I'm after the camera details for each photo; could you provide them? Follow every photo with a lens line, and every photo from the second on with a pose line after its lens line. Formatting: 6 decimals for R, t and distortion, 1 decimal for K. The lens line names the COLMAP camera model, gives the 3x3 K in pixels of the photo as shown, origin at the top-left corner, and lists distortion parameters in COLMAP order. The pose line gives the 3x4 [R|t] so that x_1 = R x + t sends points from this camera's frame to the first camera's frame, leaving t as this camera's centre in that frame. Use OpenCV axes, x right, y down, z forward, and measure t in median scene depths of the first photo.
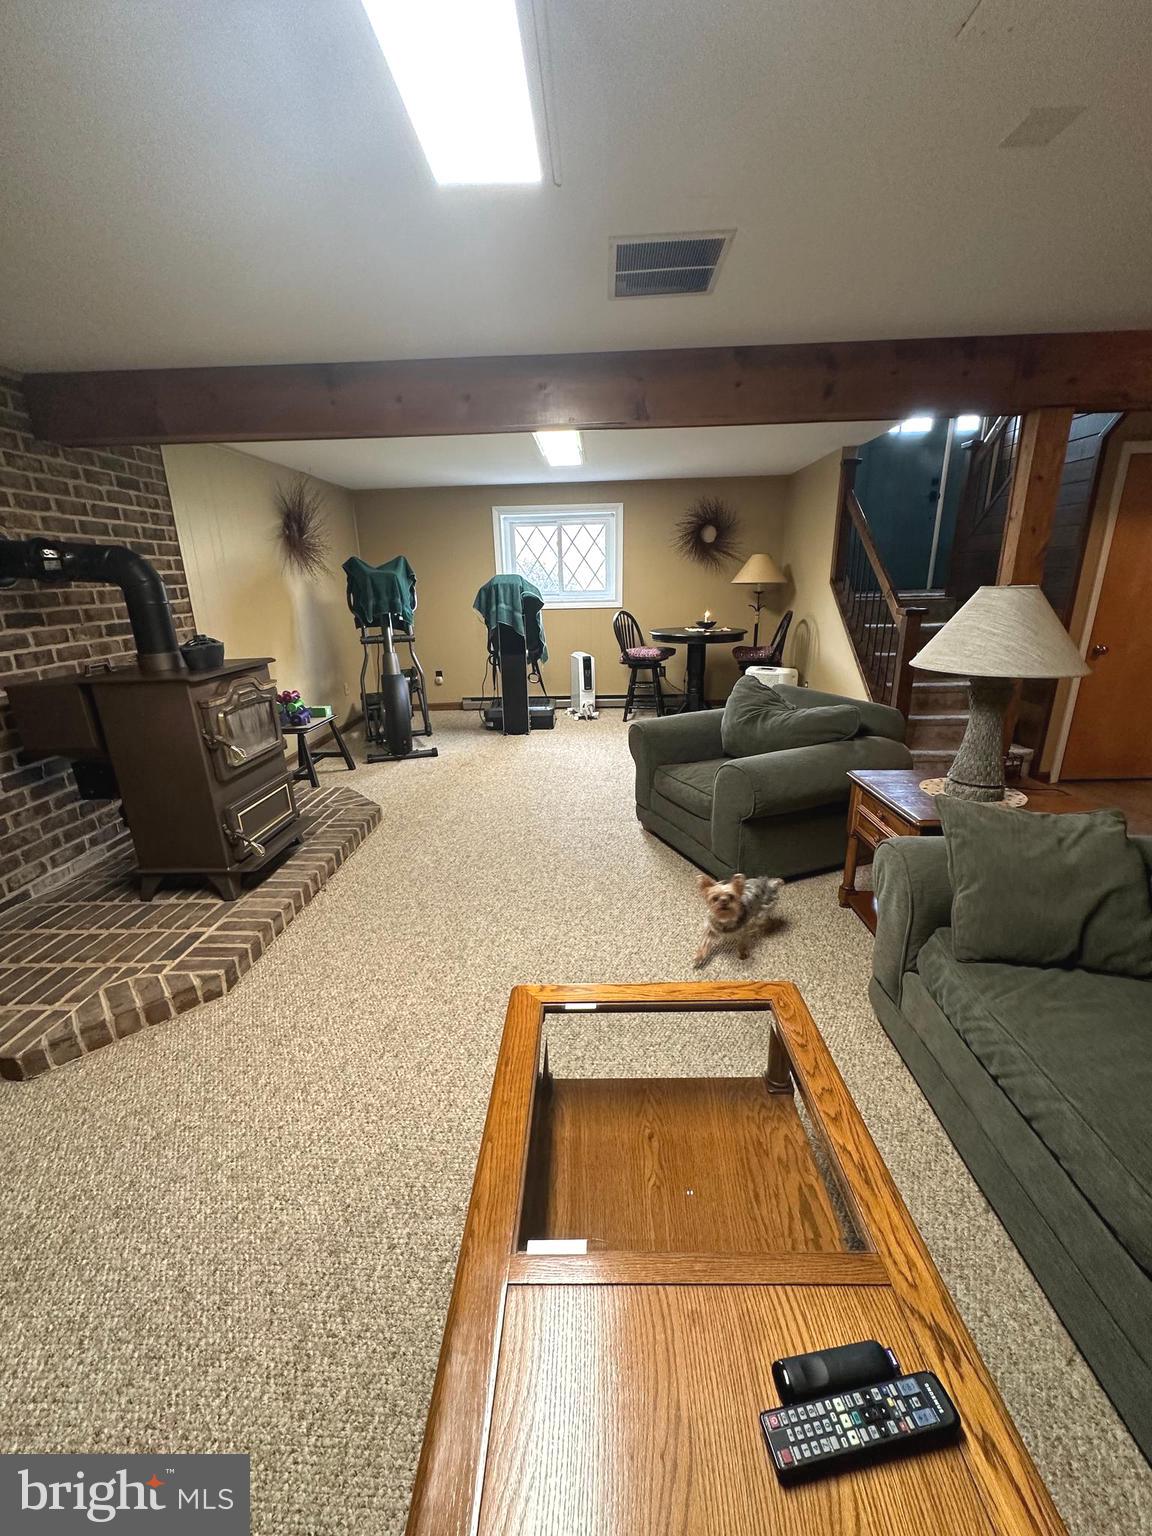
lens RADIAL K [[618.3, 0, 575.5], [0, 618.3, 769.7], [0, 0, 1]] dist [-0.001341, 0.000740]
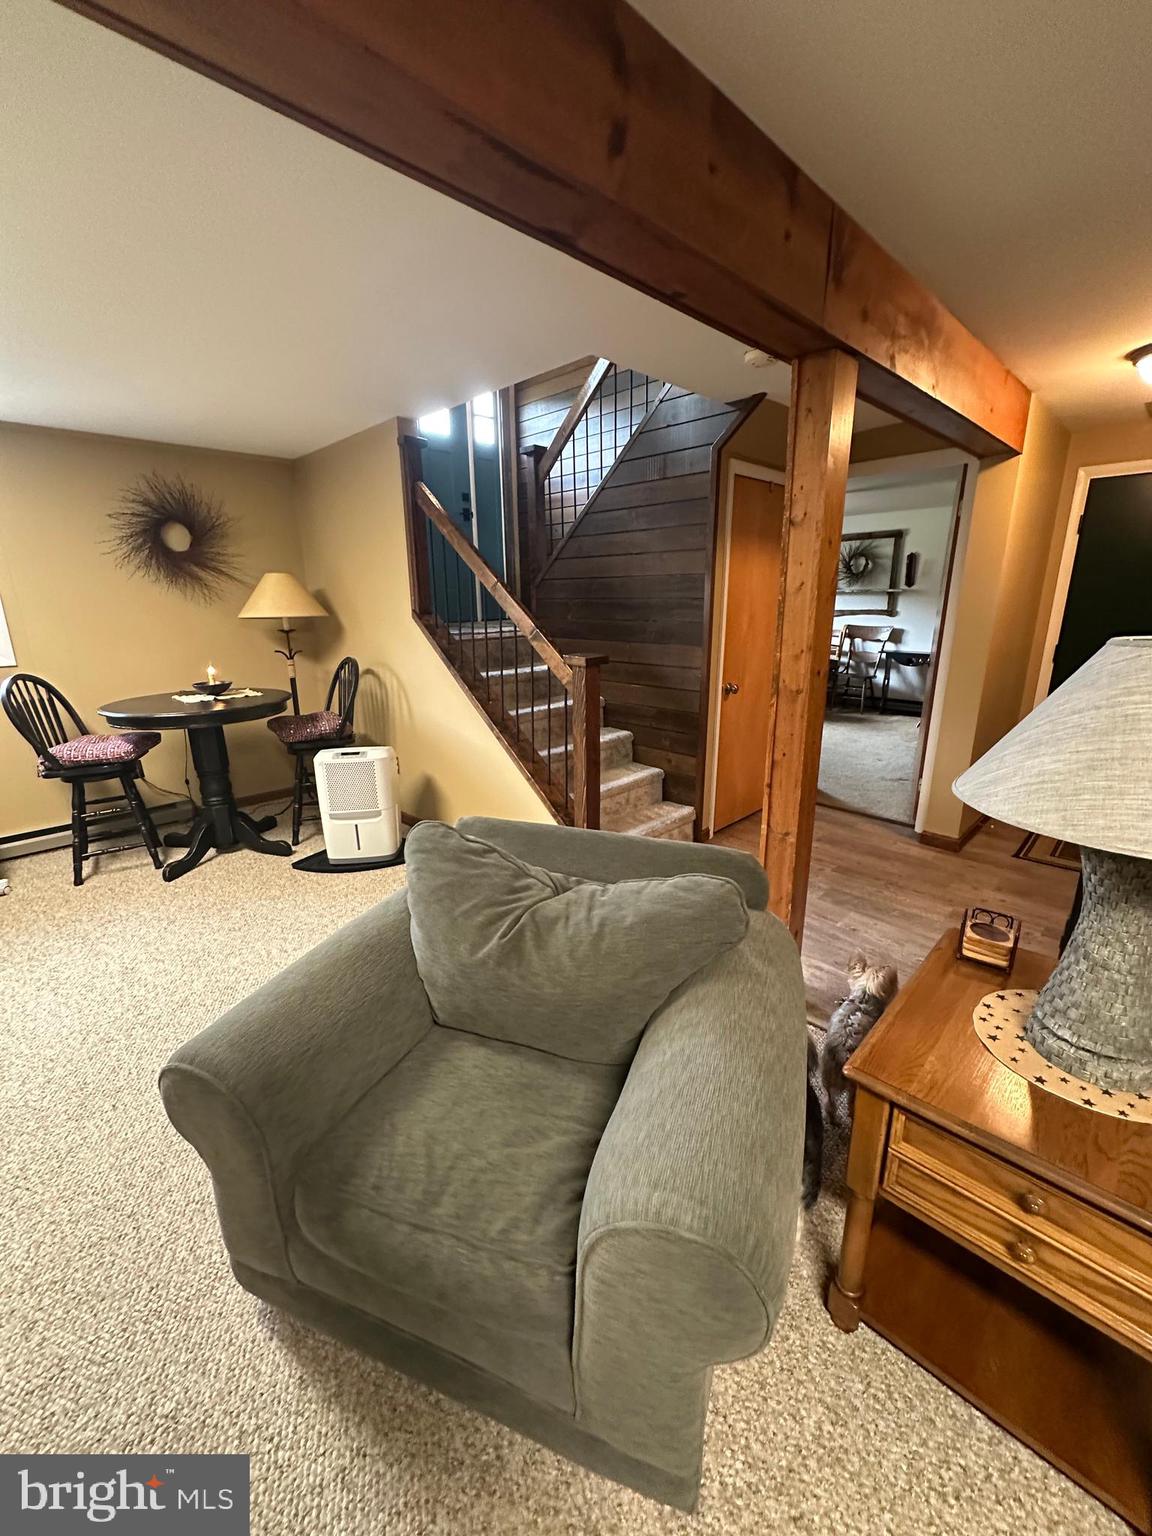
lens RADIAL K [[618.3, 0, 573.8], [0, 618.3, 768.3], [0, 0, 1]] dist [-0.001341, 0.000740]
pose [[0.691688, -0.181050, 0.699134, 0.023198], [0.212287, 0.976270, 0.042792, -0.110448], [-0.690291, 0.118819, 0.713709, 0.345618]]
